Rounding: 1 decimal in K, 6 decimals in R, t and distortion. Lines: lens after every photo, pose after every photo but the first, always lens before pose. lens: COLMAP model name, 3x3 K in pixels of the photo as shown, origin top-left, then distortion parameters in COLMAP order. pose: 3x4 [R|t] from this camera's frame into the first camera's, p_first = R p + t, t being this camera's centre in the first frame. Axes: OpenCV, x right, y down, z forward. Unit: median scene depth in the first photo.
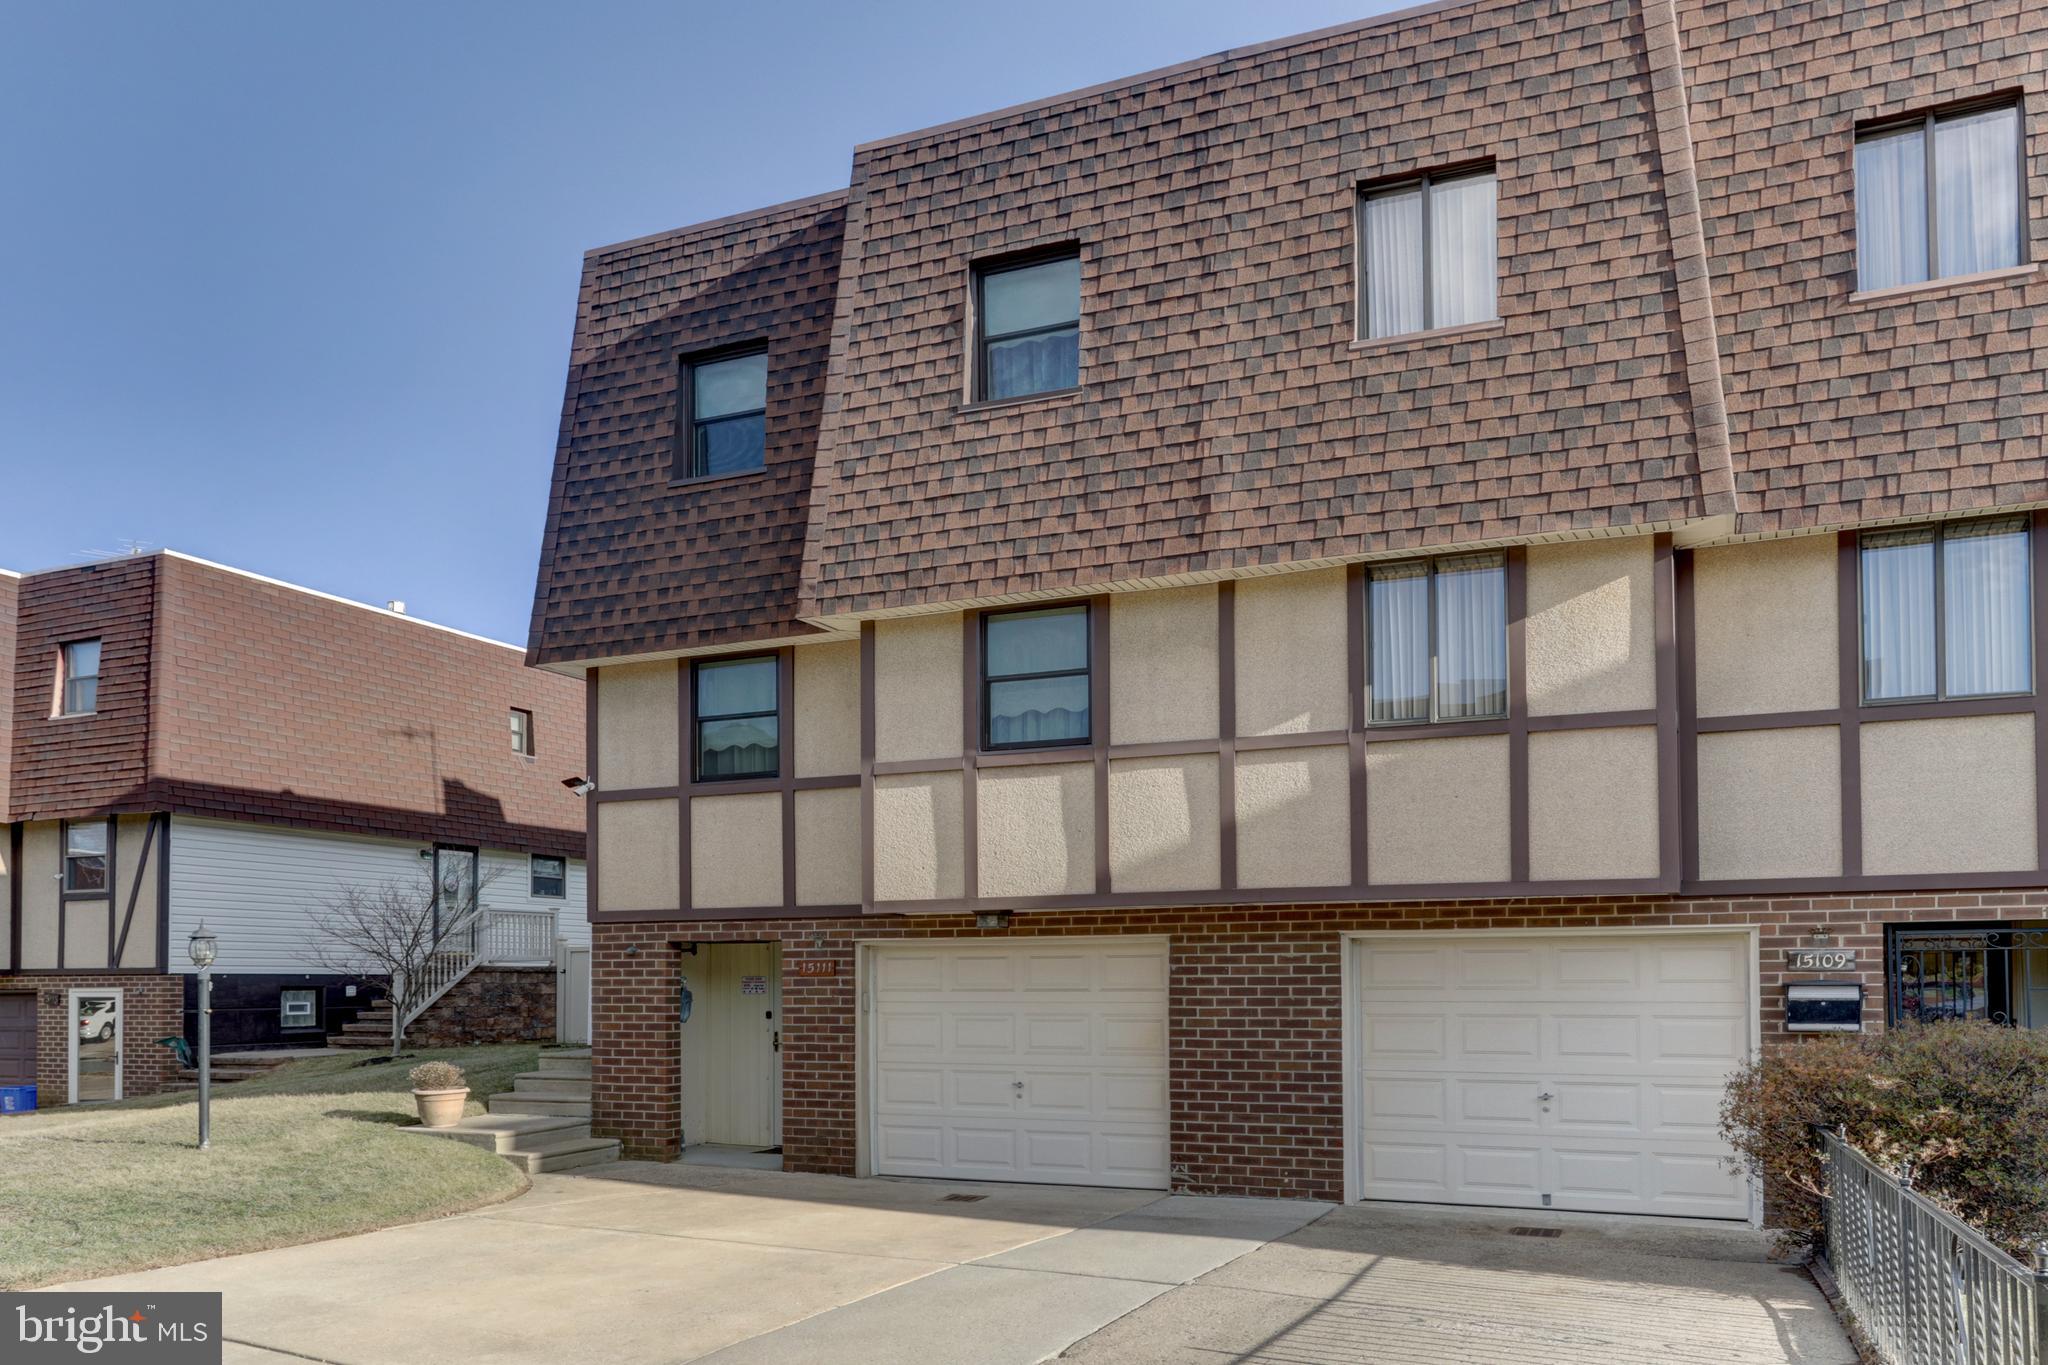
lens RADIAL K [[1450.2, 0, 1025.4], [0, 1450.2, 649.9], [0, 0, 1]] dist [-0.005525, 0.002834]
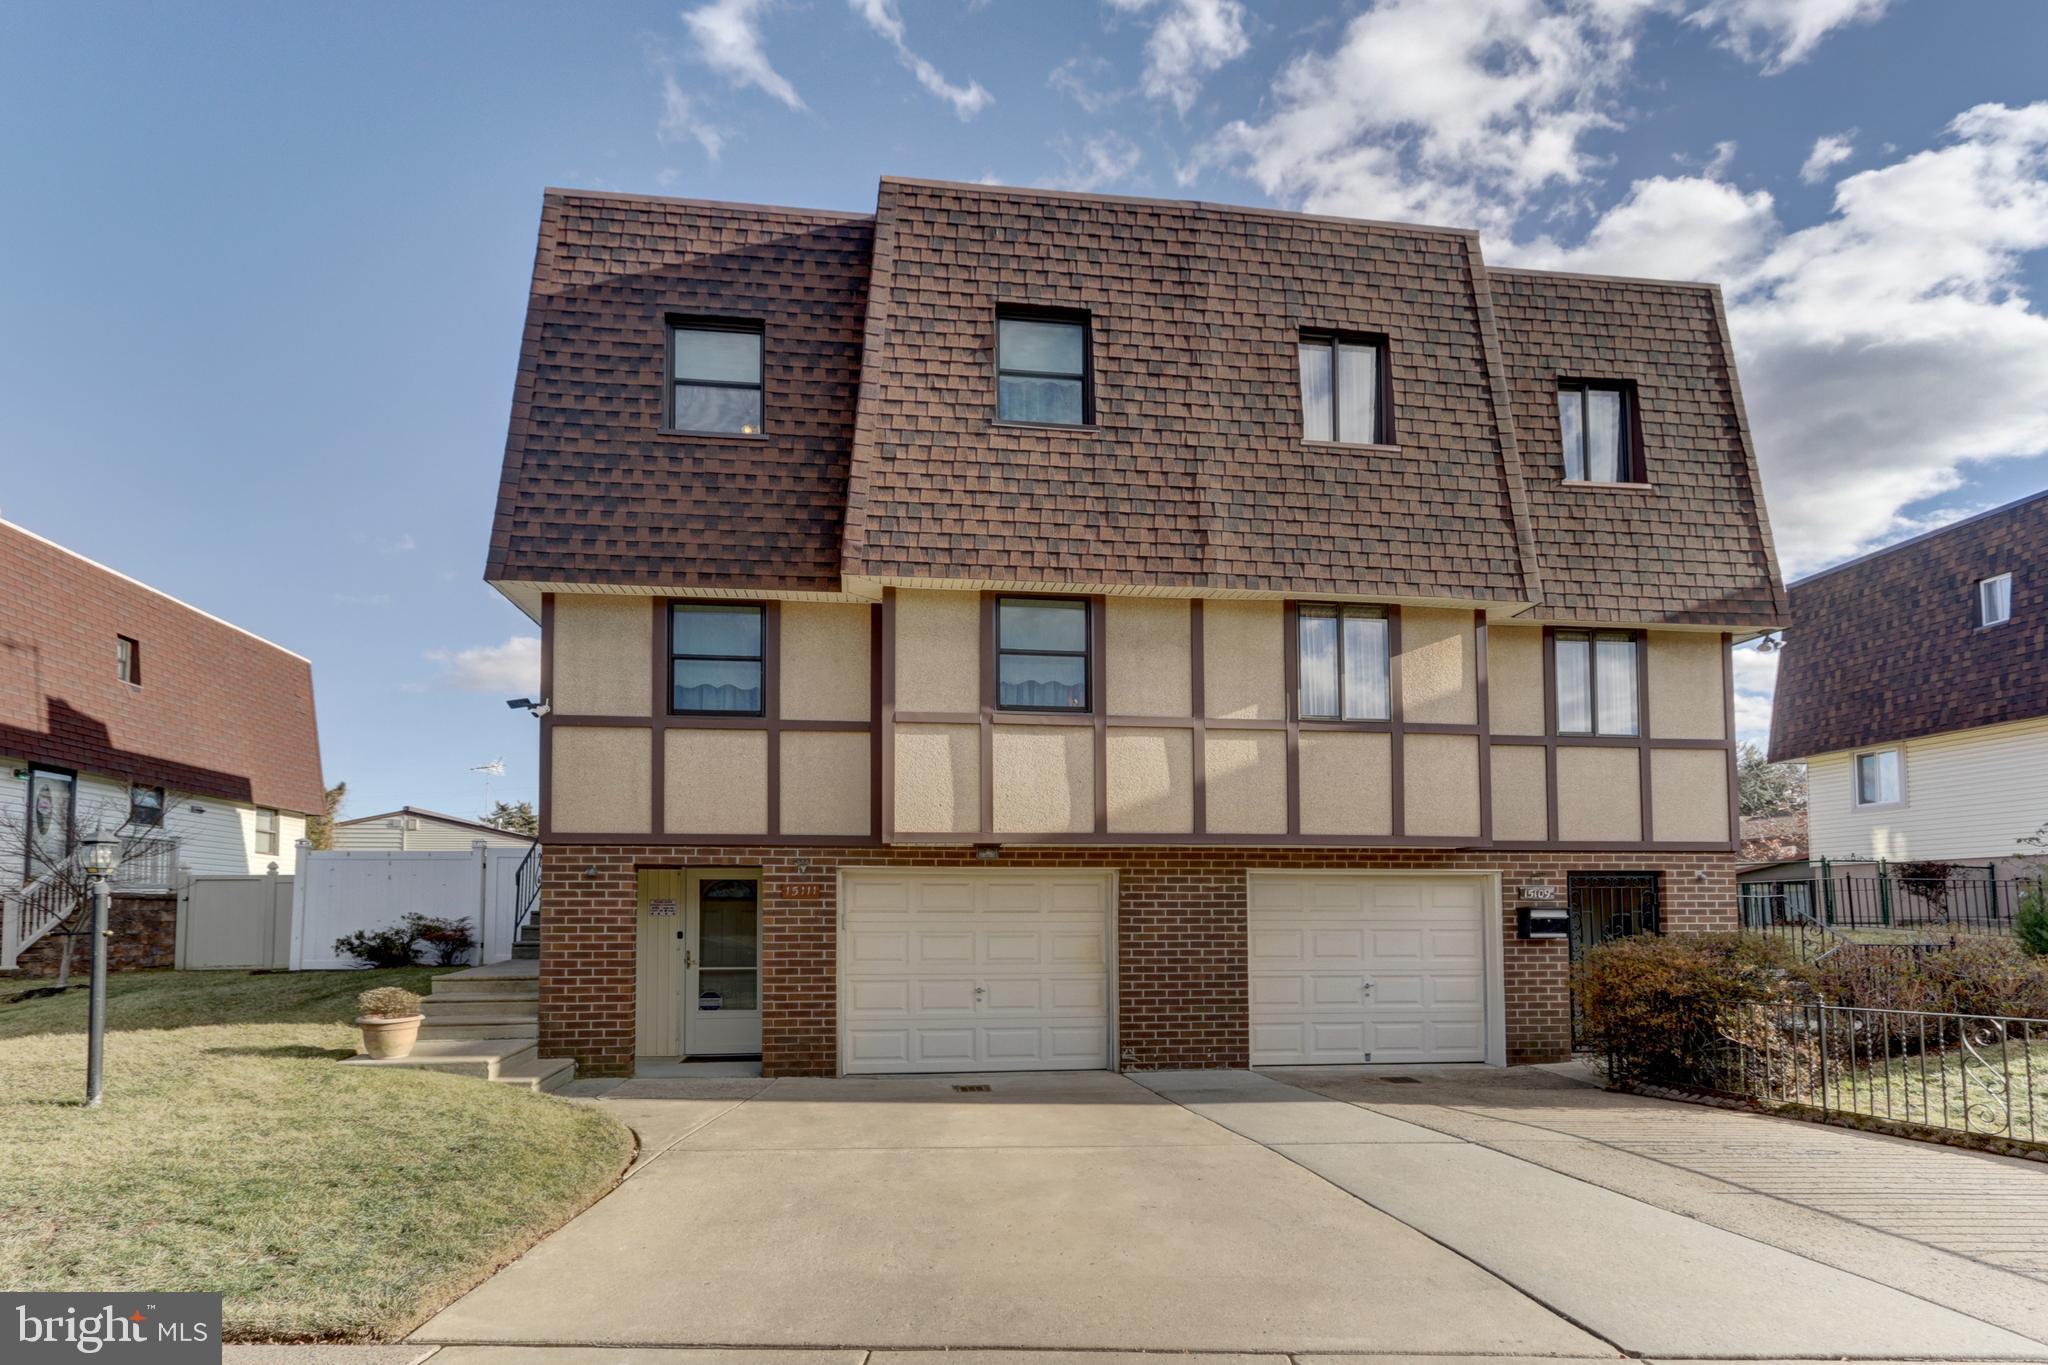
lens RADIAL K [[1007.7, 0, 1016.5], [0, 1007.7, 695.4], [0, 0, 1]] dist [0.002004, 0.000183]
pose [[0.869124, 0.108463, 0.482554, -0.418865], [-0.112687, 0.993423, -0.020330, 0.073519], [-0.481585, -0.036708, 0.875630, 0.272600]]
